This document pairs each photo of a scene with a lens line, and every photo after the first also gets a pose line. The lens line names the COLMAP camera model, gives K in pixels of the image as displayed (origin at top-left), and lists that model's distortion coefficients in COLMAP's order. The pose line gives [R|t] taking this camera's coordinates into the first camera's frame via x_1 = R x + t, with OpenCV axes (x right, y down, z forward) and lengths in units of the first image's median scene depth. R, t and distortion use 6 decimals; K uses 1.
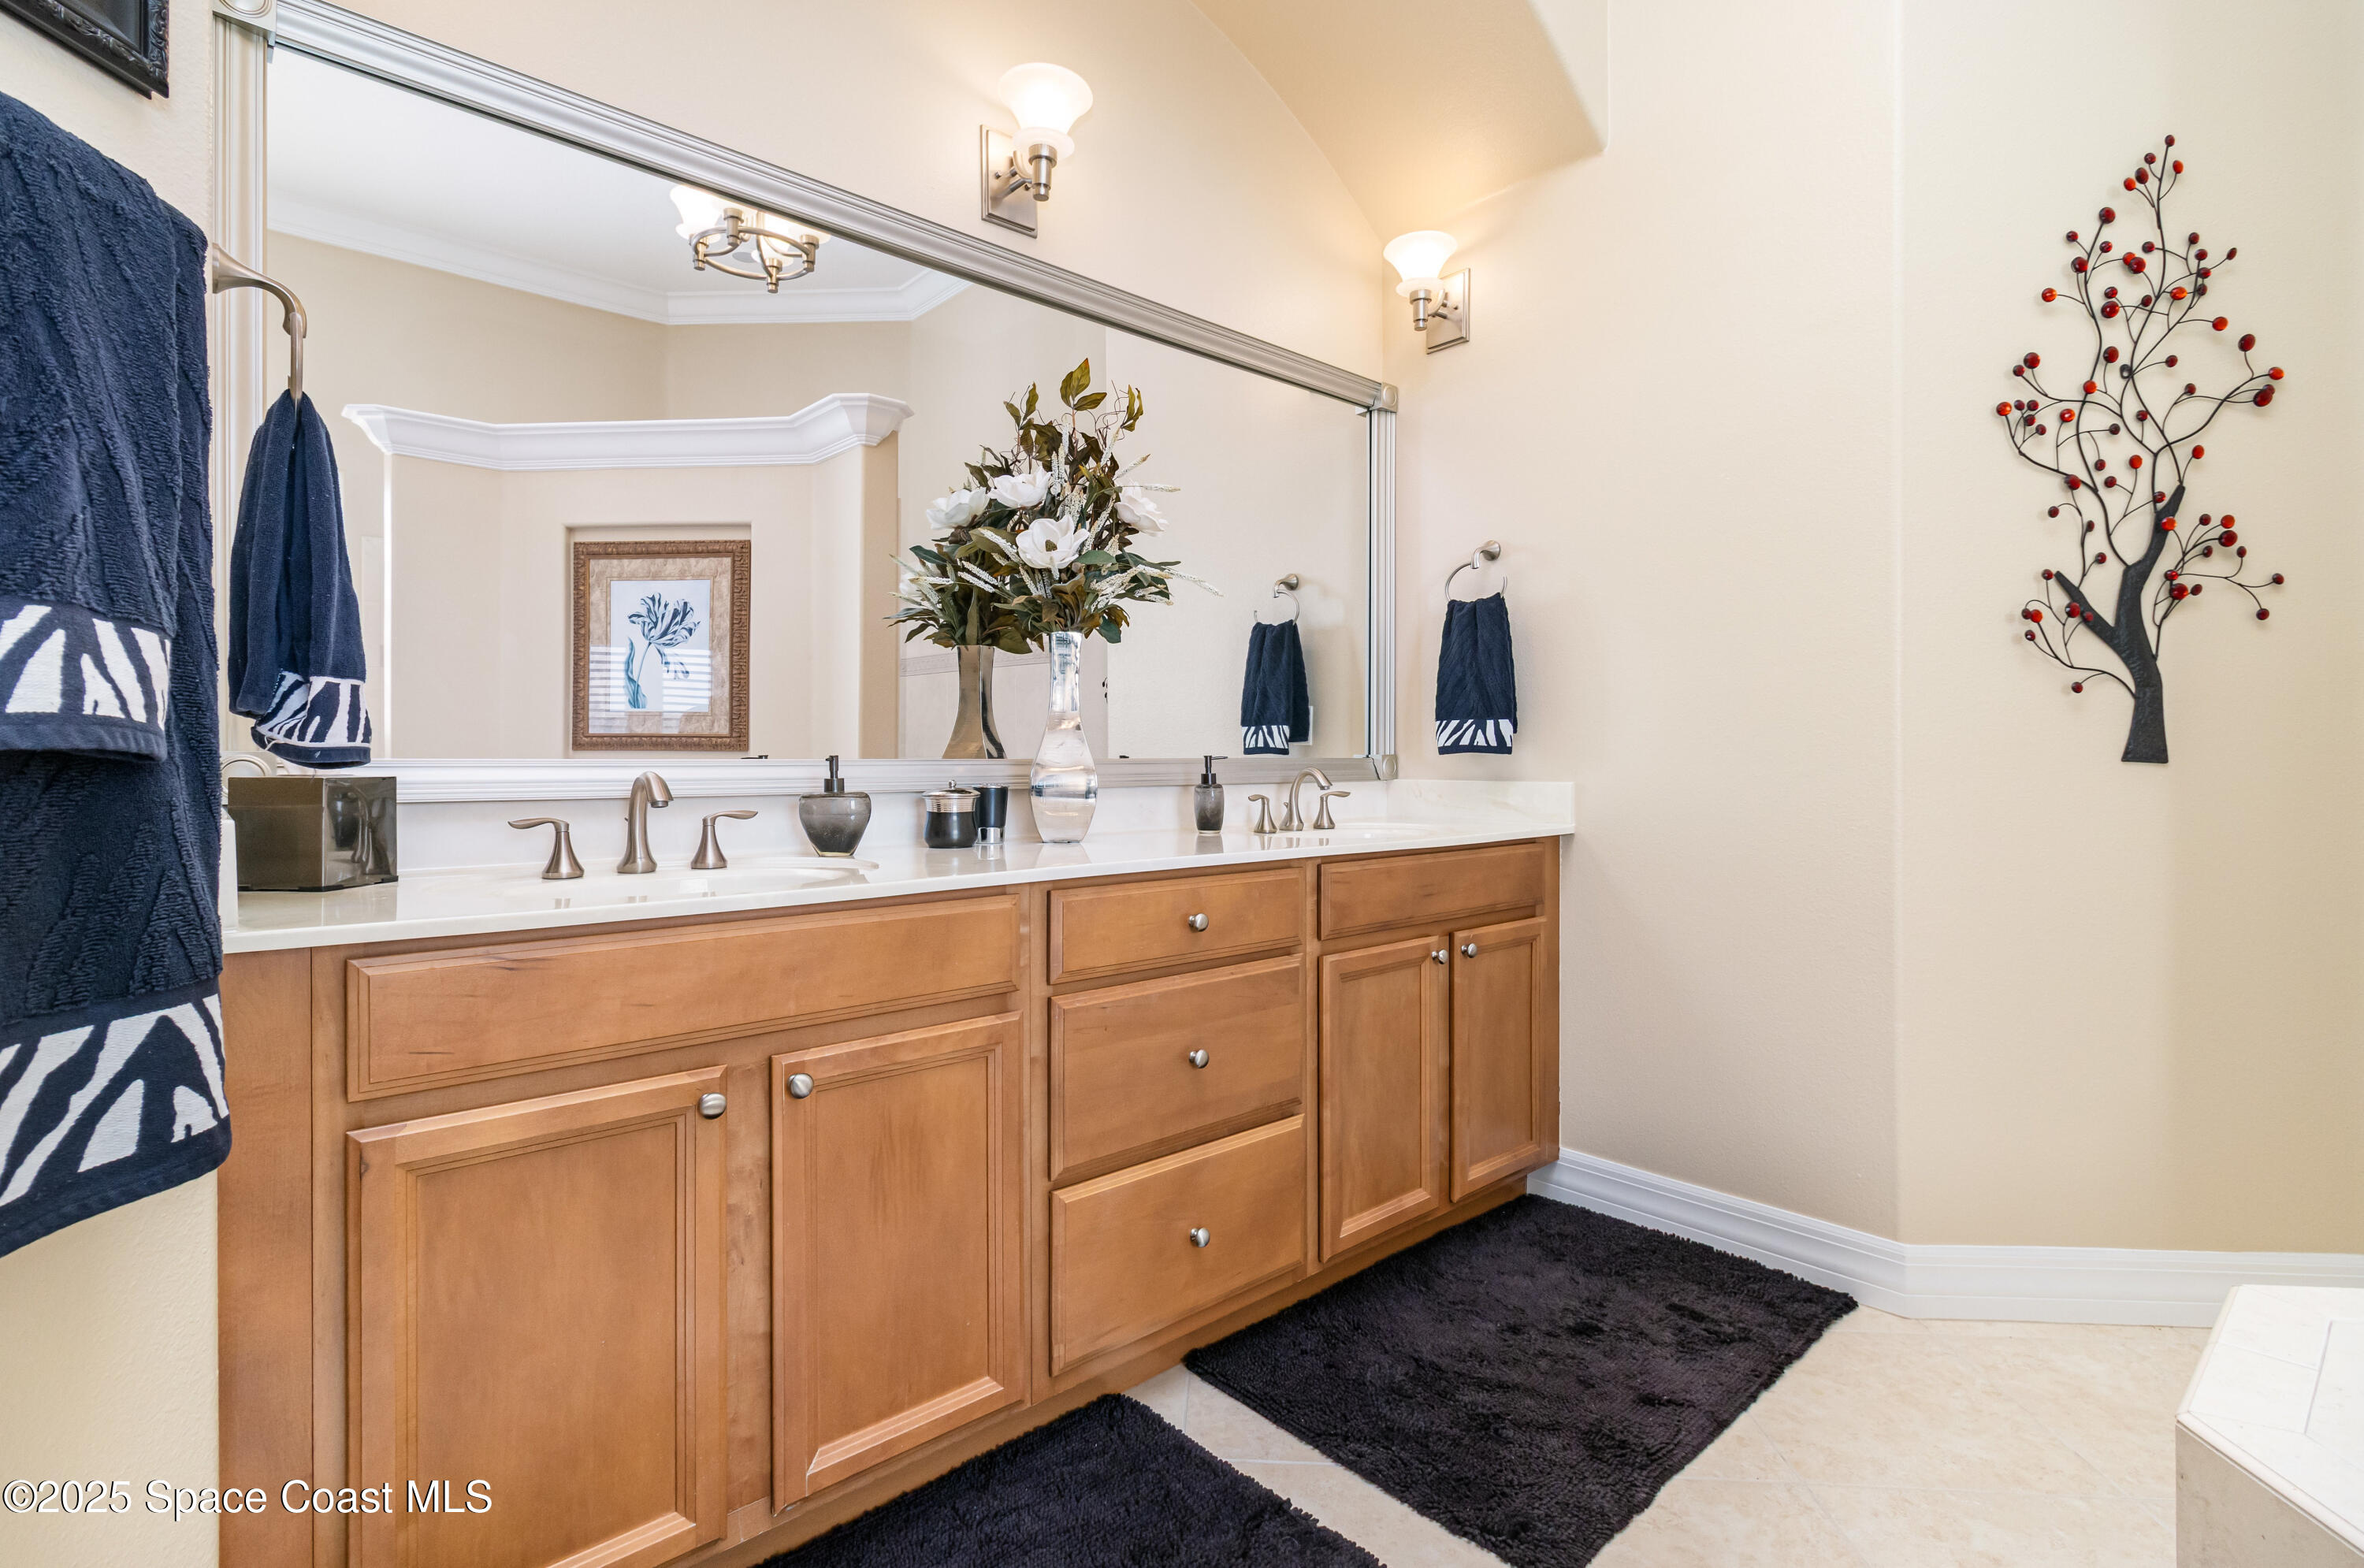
lens RADIAL K [[1106.7, 0, 1179.4], [0, 1106.7, 764.9], [0, 0, 1]] dist [0.000011, 0.000018]
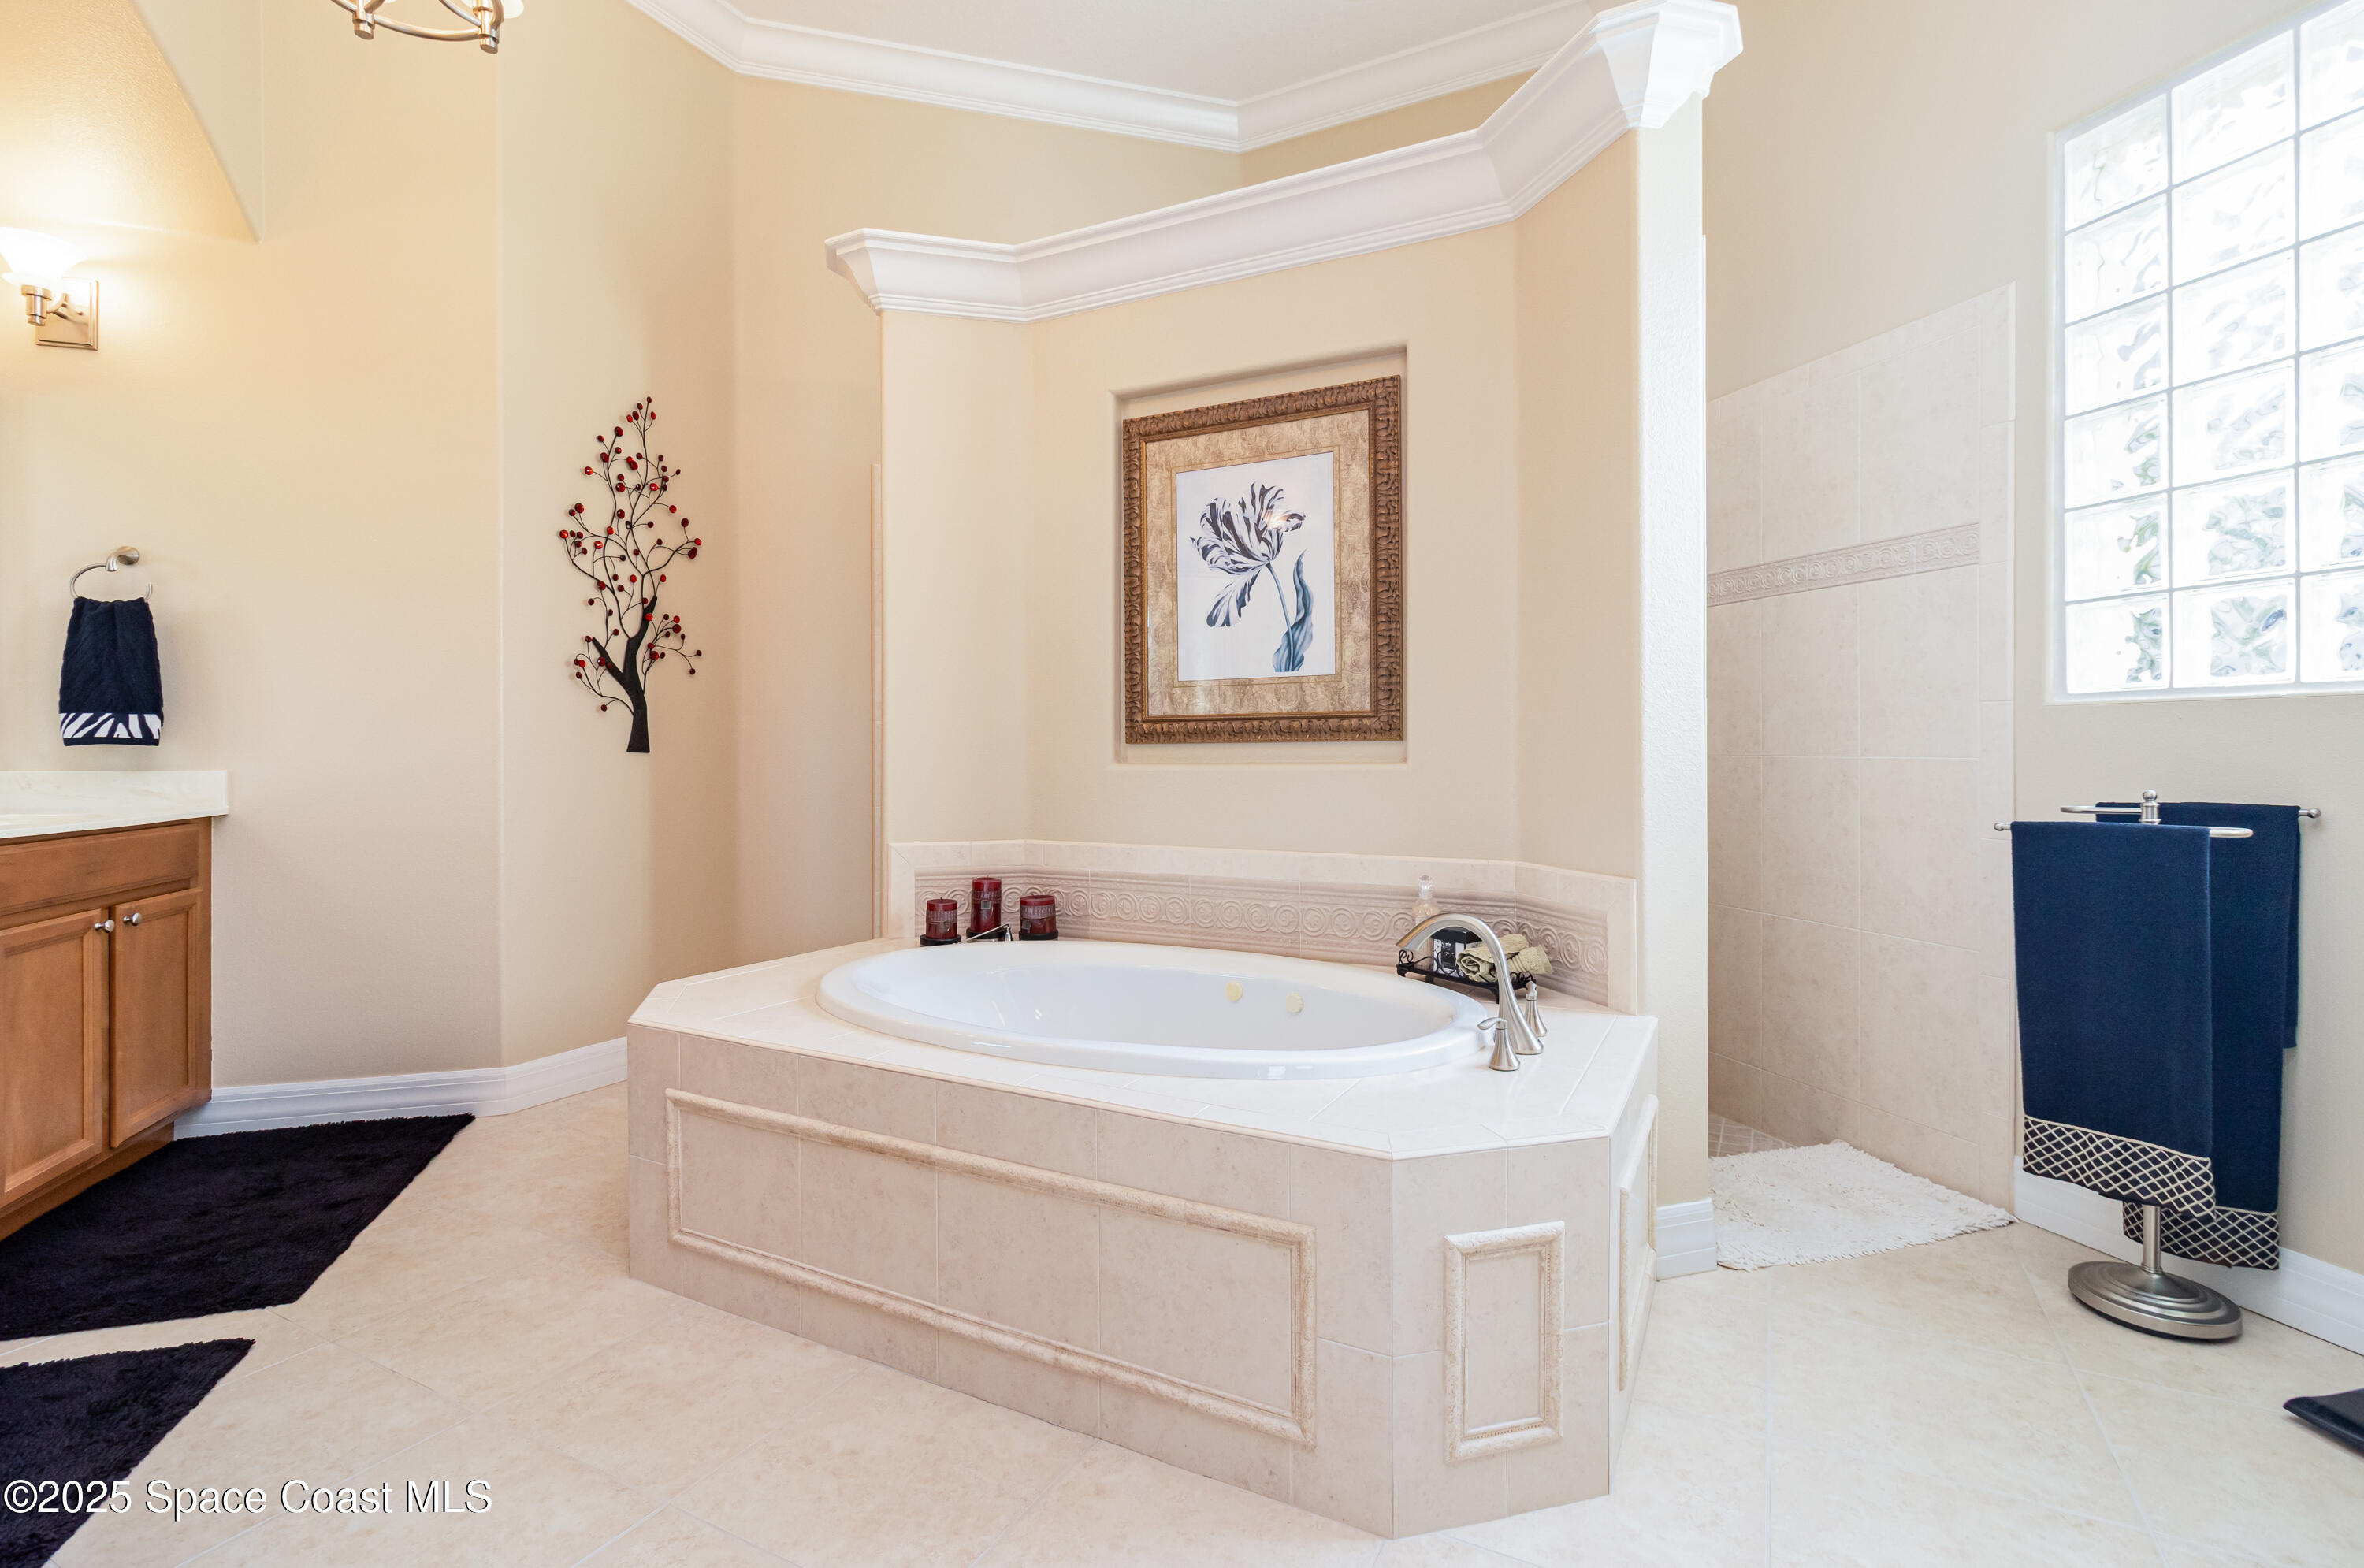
lens RADIAL K [[1106.7, 0, 1161.0], [0, 1106.7, 748.6], [0, 0, 1]] dist [0.000011, 0.000018]
pose [[0.425761, 0.000456, 0.904835, -0.347556], [0.002937, 0.999994, -0.001885, -0.002137], [-0.904831, 0.003460, 0.425757, -0.478610]]
